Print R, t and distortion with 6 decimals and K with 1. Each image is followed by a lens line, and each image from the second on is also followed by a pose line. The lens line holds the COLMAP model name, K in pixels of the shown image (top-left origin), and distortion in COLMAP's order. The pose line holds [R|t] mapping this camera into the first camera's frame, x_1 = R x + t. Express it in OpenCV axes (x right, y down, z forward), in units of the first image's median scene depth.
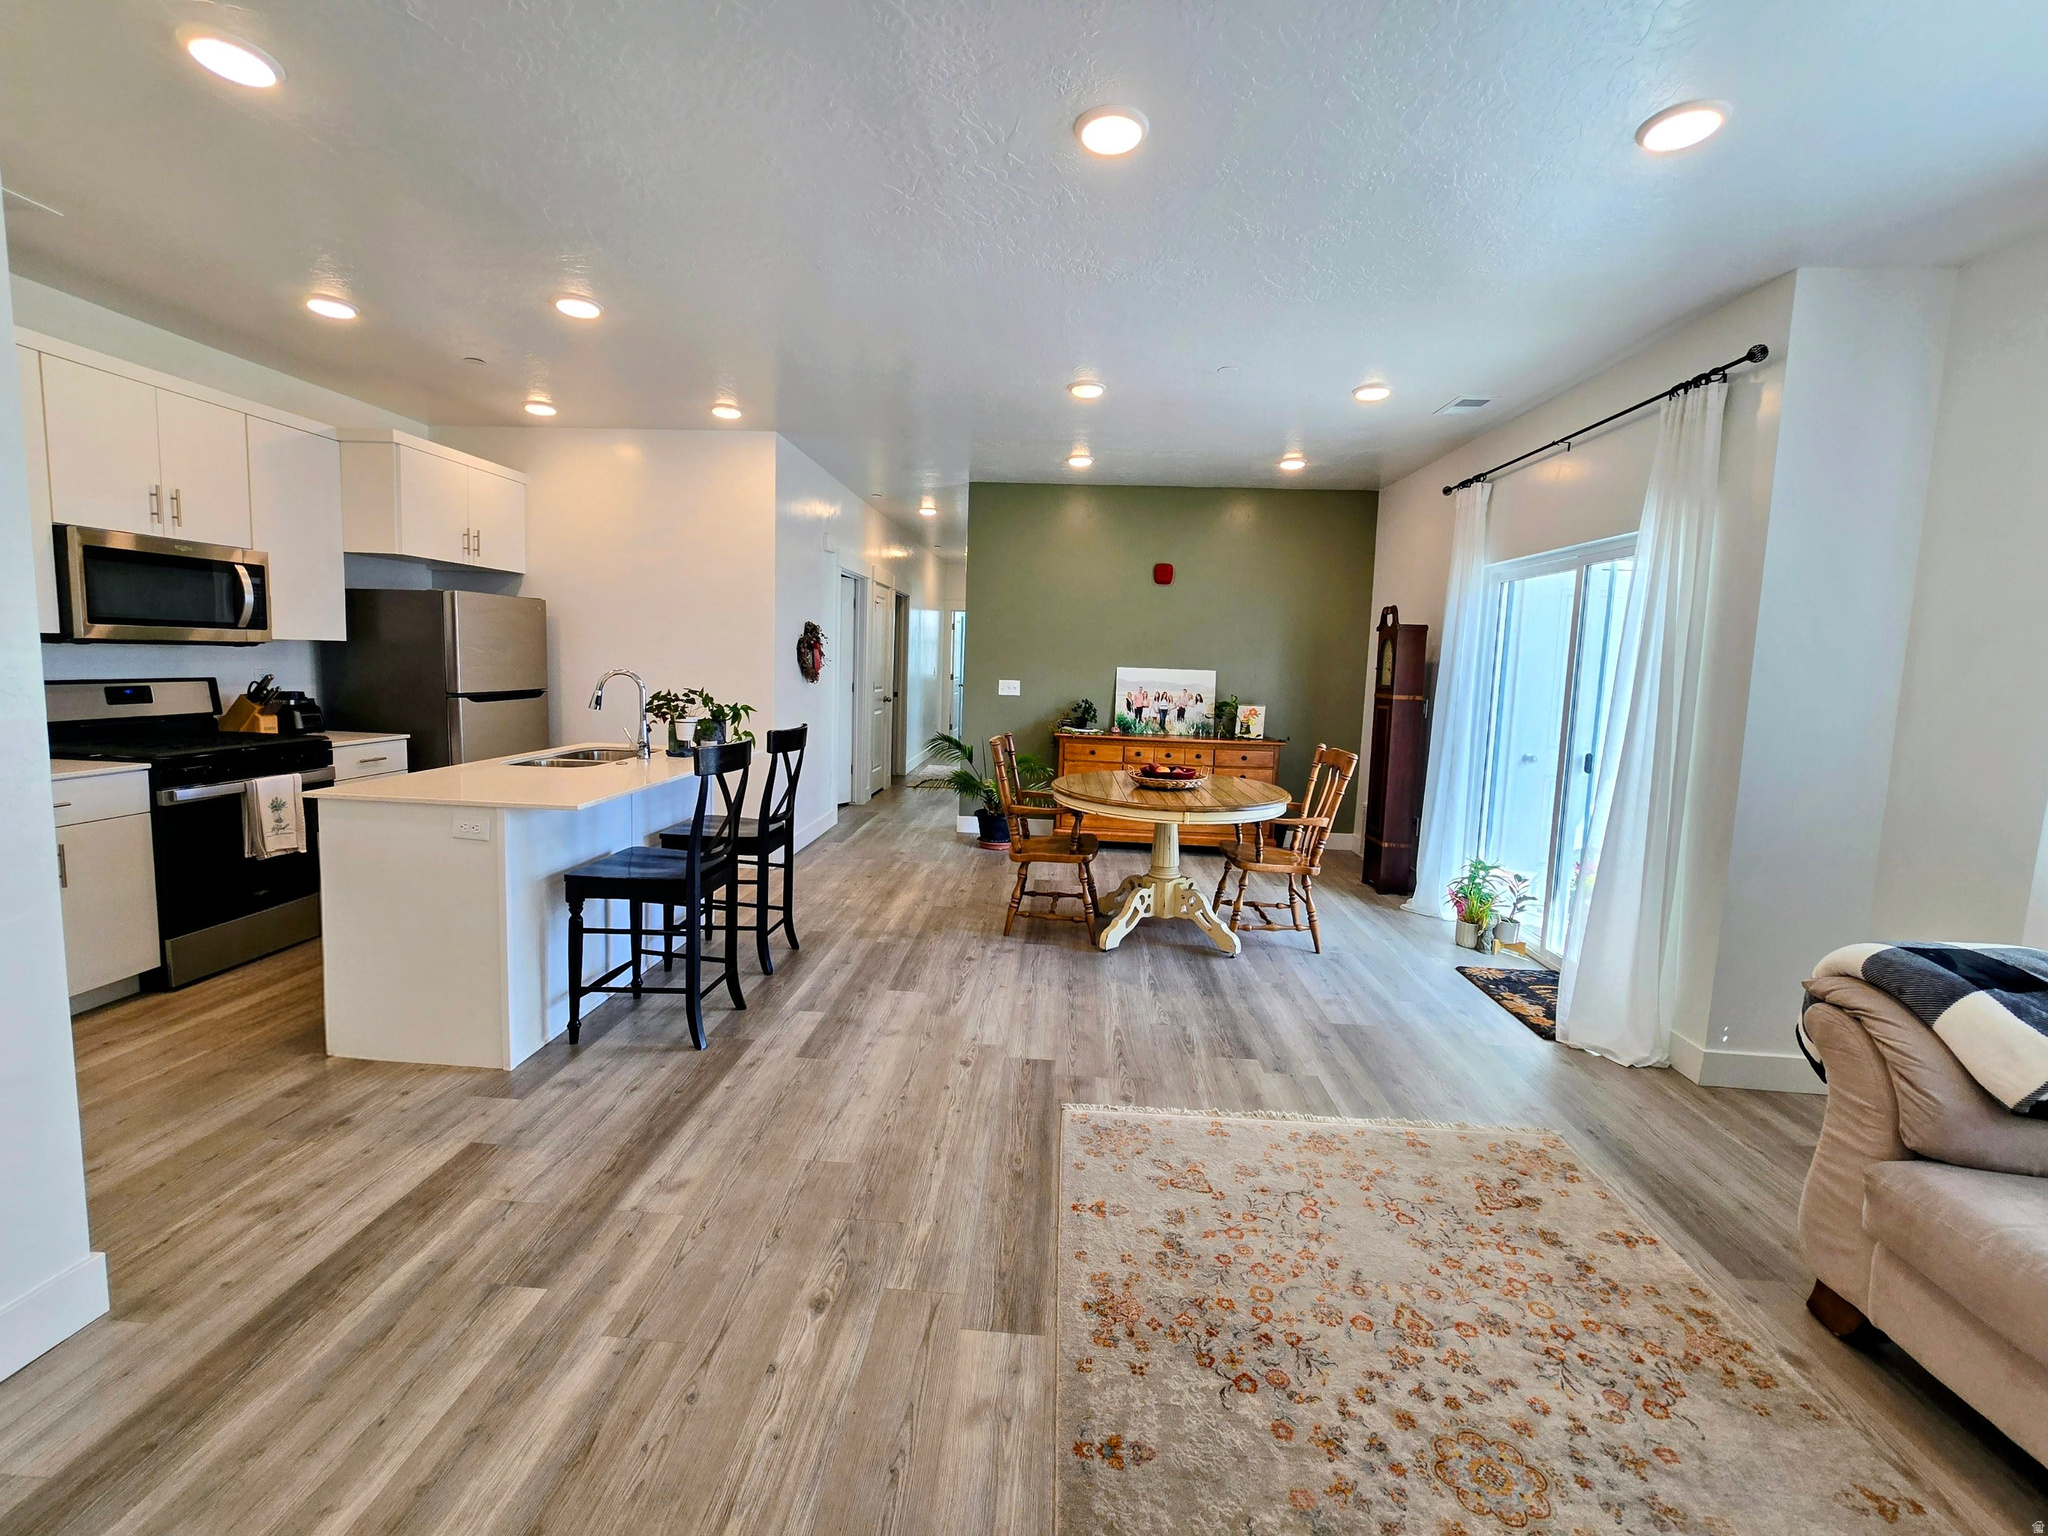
lens RADIAL K [[853.2, 0, 1017.7], [0, 853.2, 737.3], [0, 0, 1]] dist [-0.005120, -0.000563]
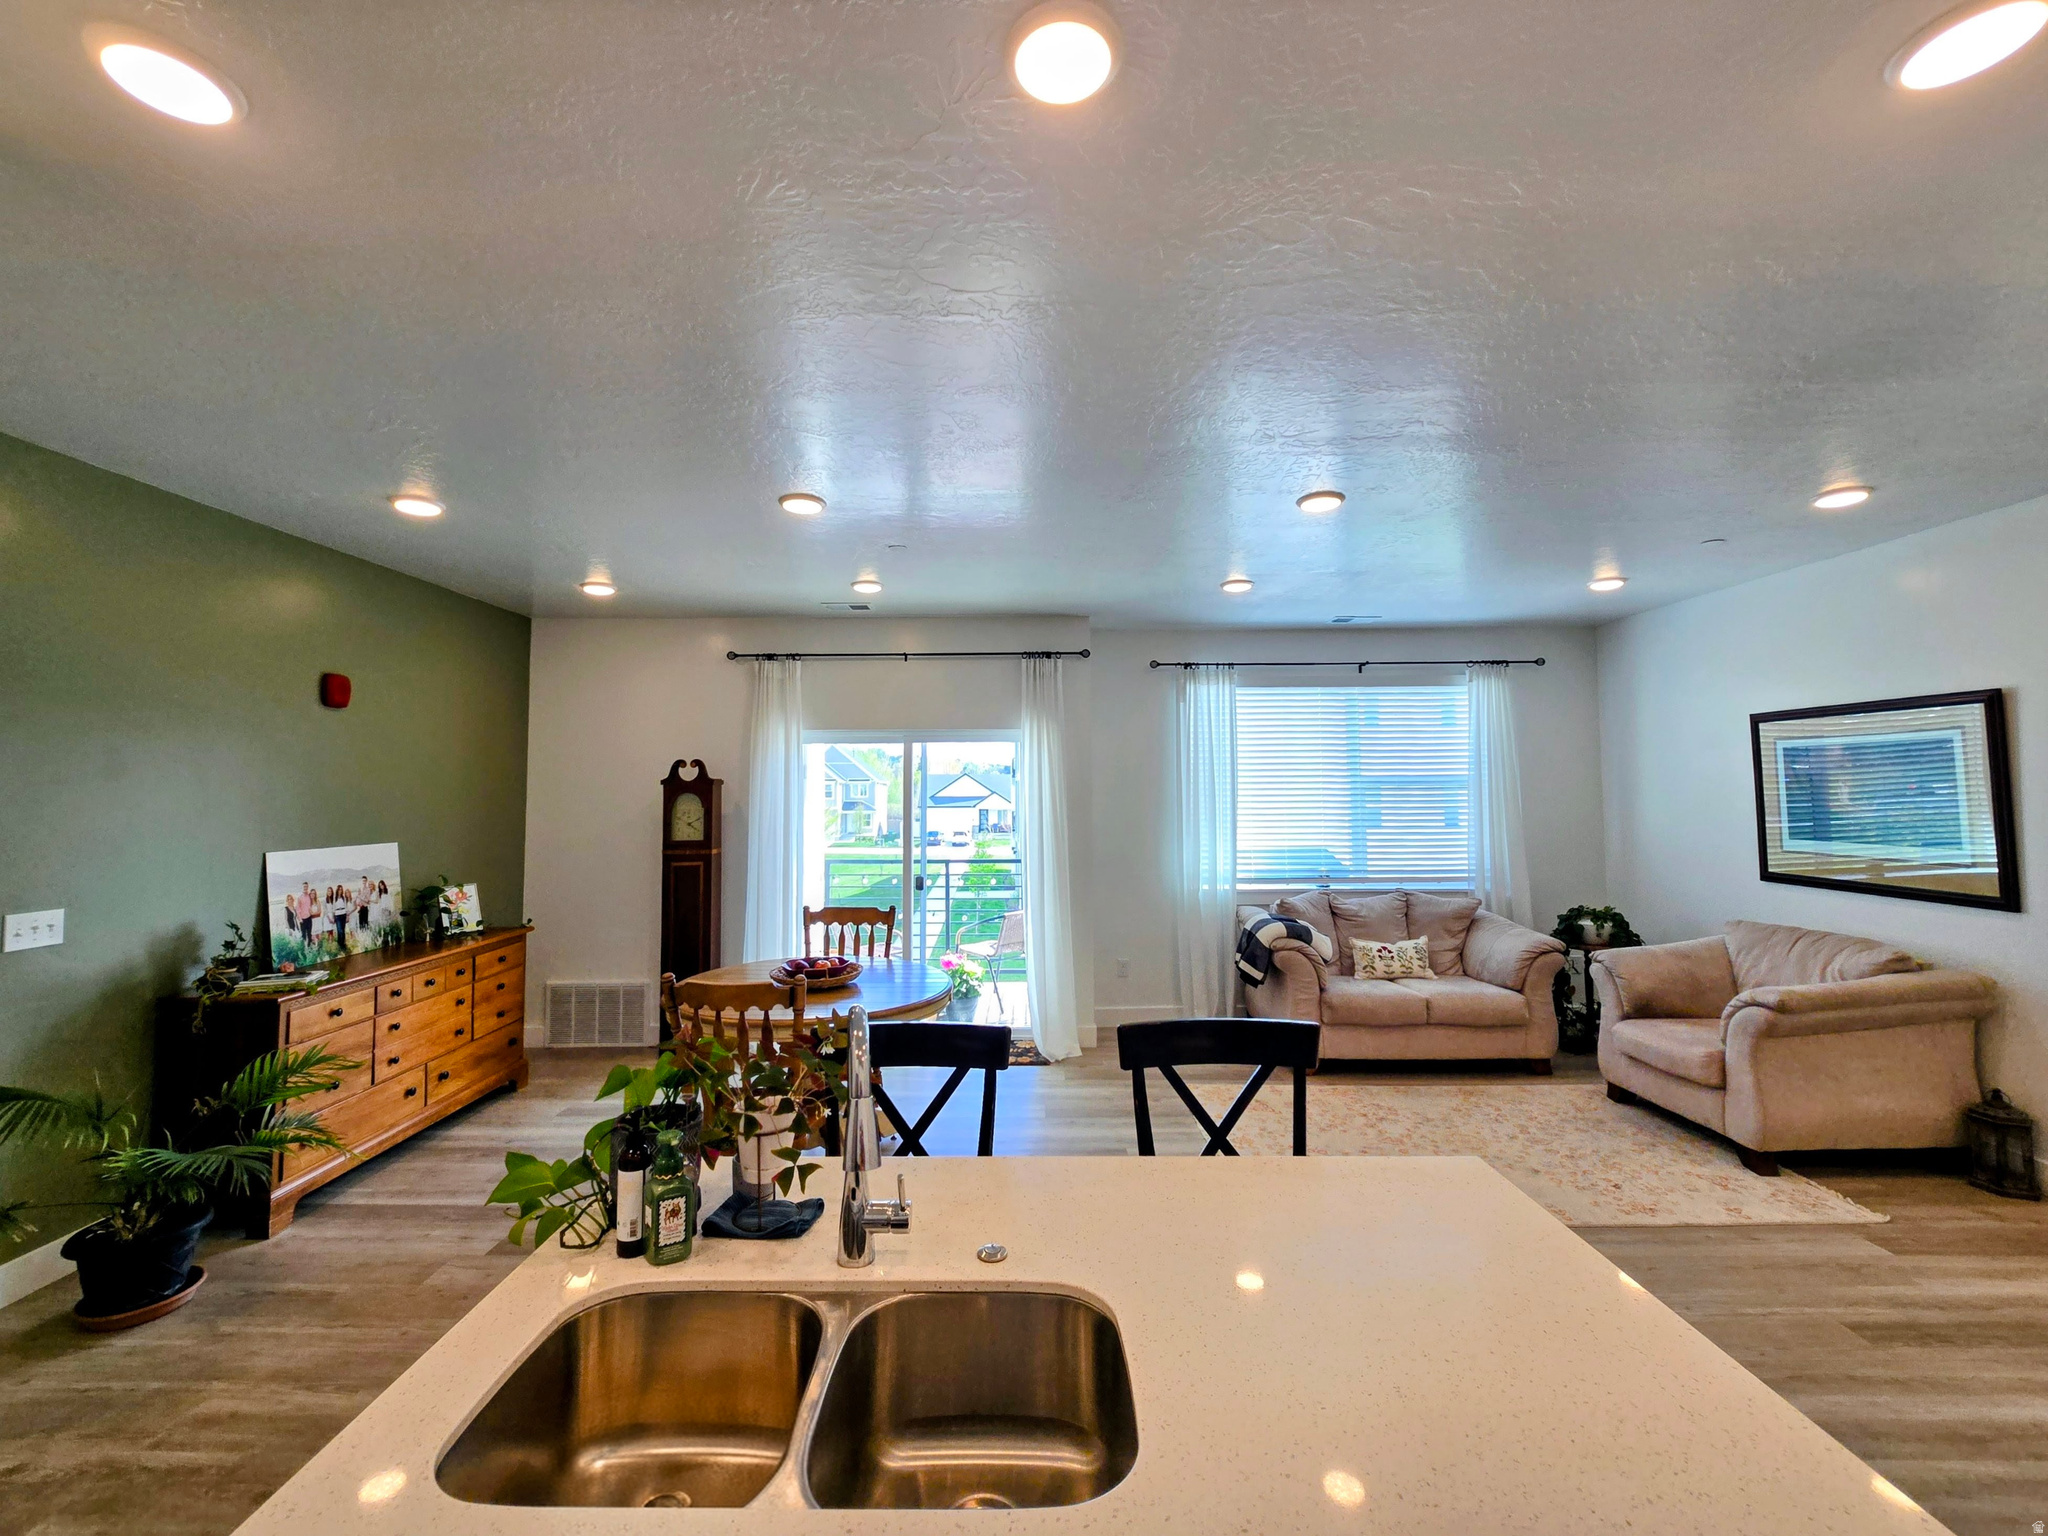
lens RADIAL K [[853.2, 0, 1017.7], [0, 853.2, 737.3], [0, 0, 1]] dist [-0.005120, -0.000563]
pose [[-0.055129, 0.030535, 0.998012, -0.468602], [0.096310, 0.995034, -0.025124, -0.098849], [-0.993824, 0.094733, -0.057796, 0.564963]]
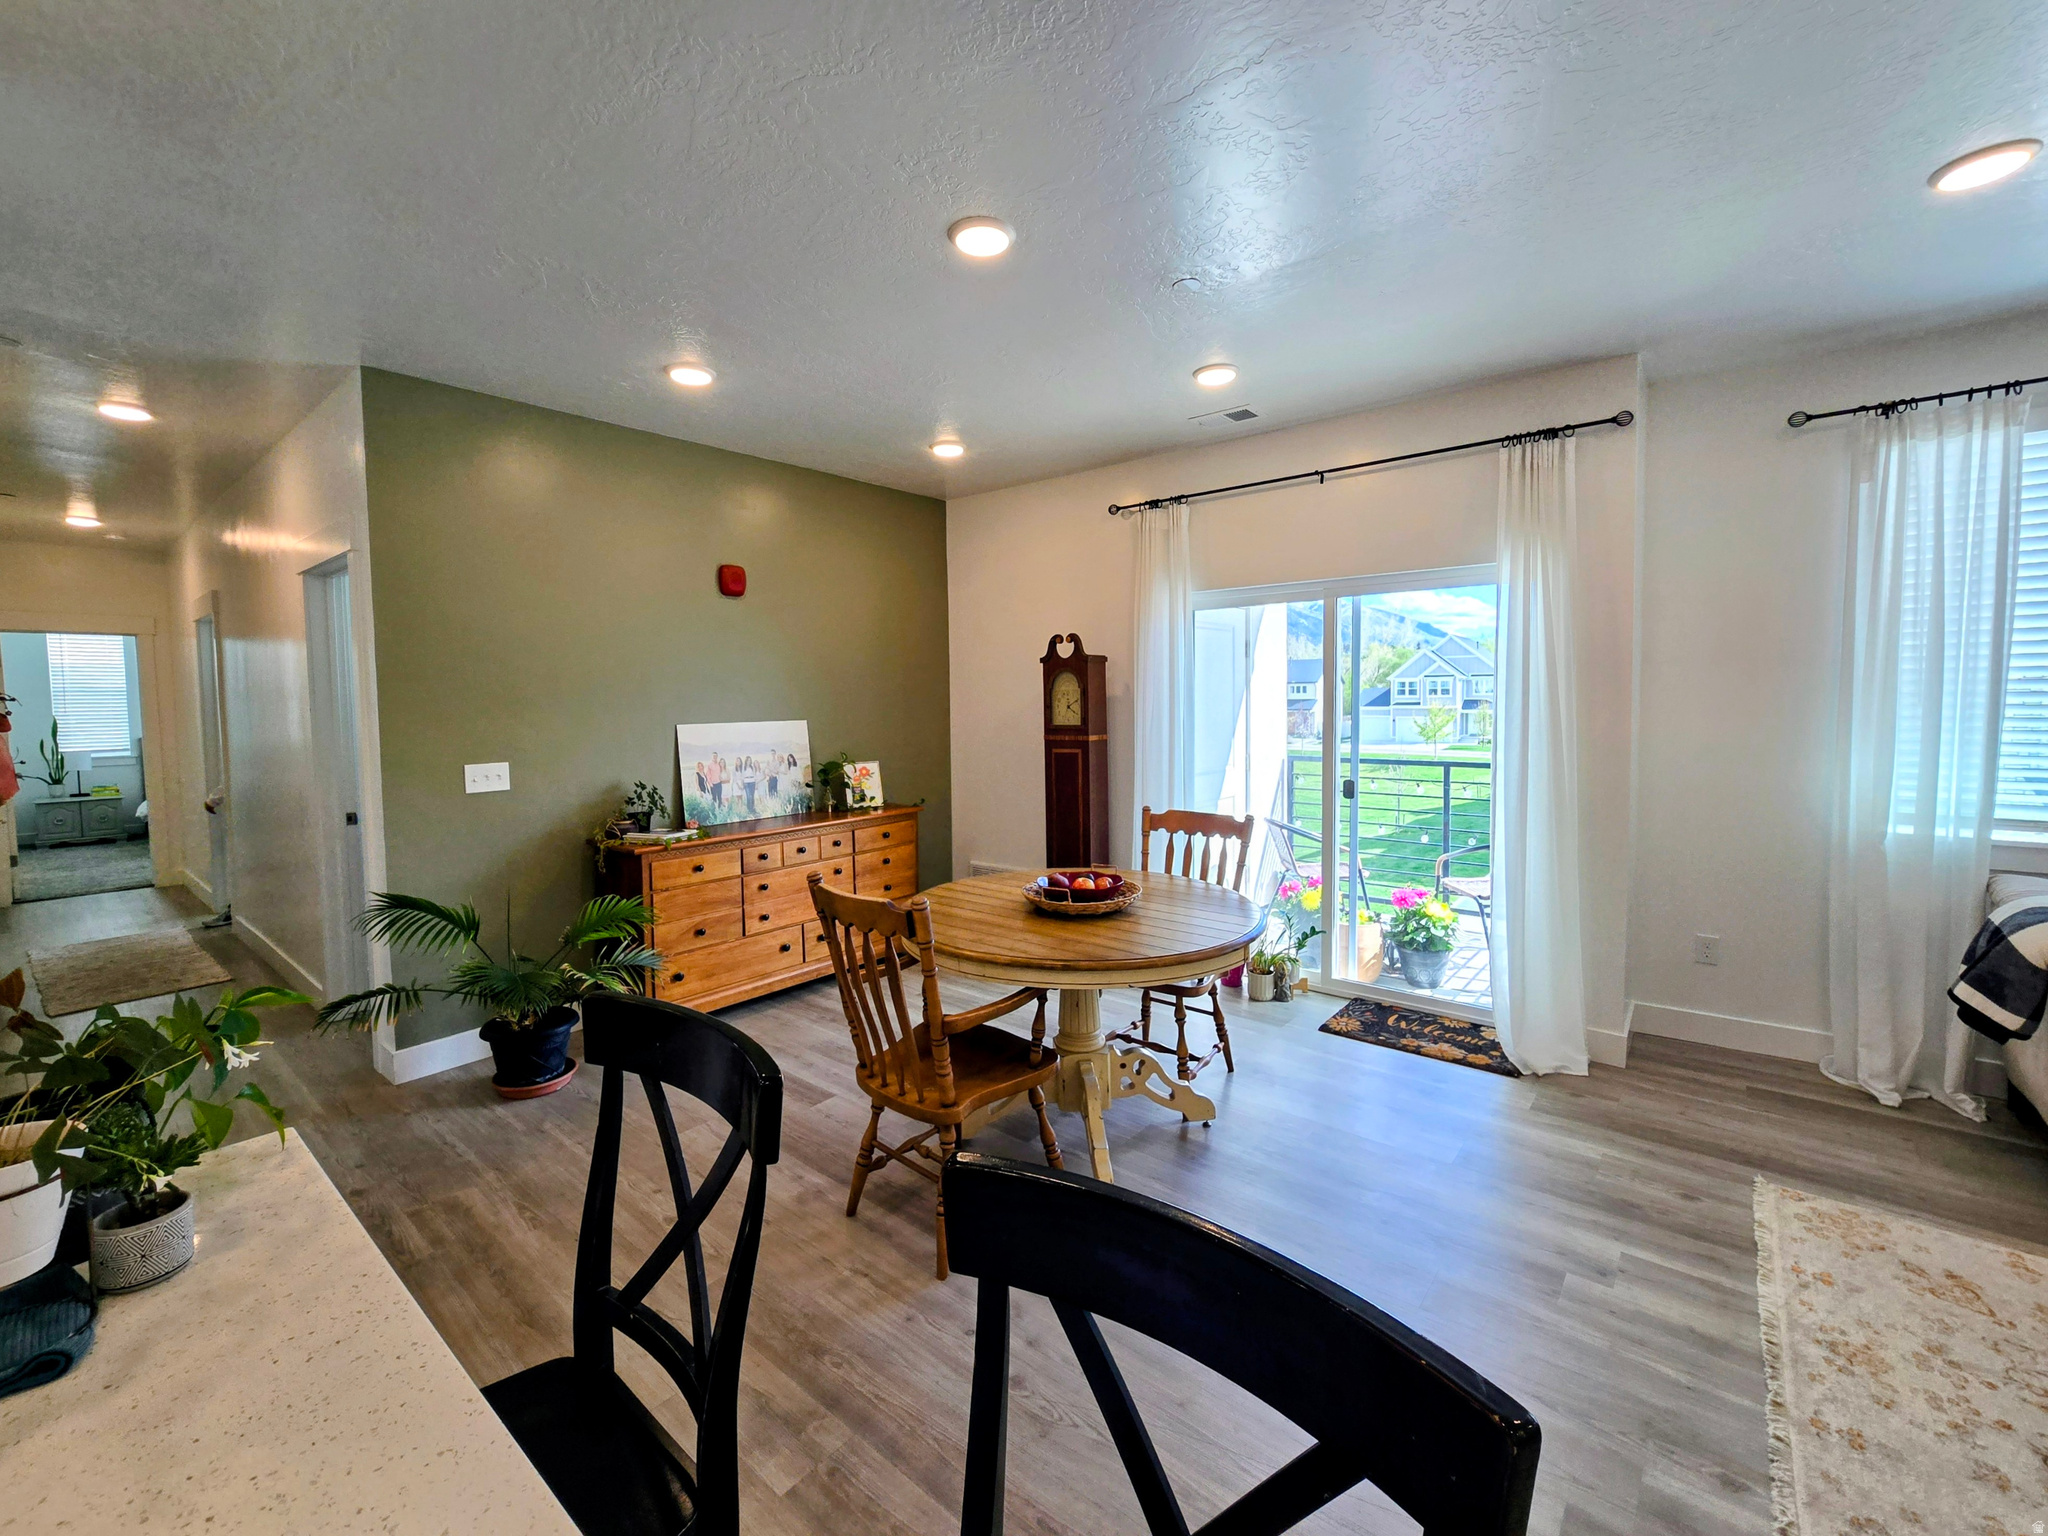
lens RADIAL K [[853.2, 0, 1017.7], [0, 853.2, 737.3], [0, 0, 1]] dist [-0.005120, -0.000563]
pose [[0.594176, -0.079704, 0.800376, -0.245404], [0.108876, 0.993890, 0.018148, -0.059098], [-0.796932, 0.076359, 0.599224, 0.438167]]
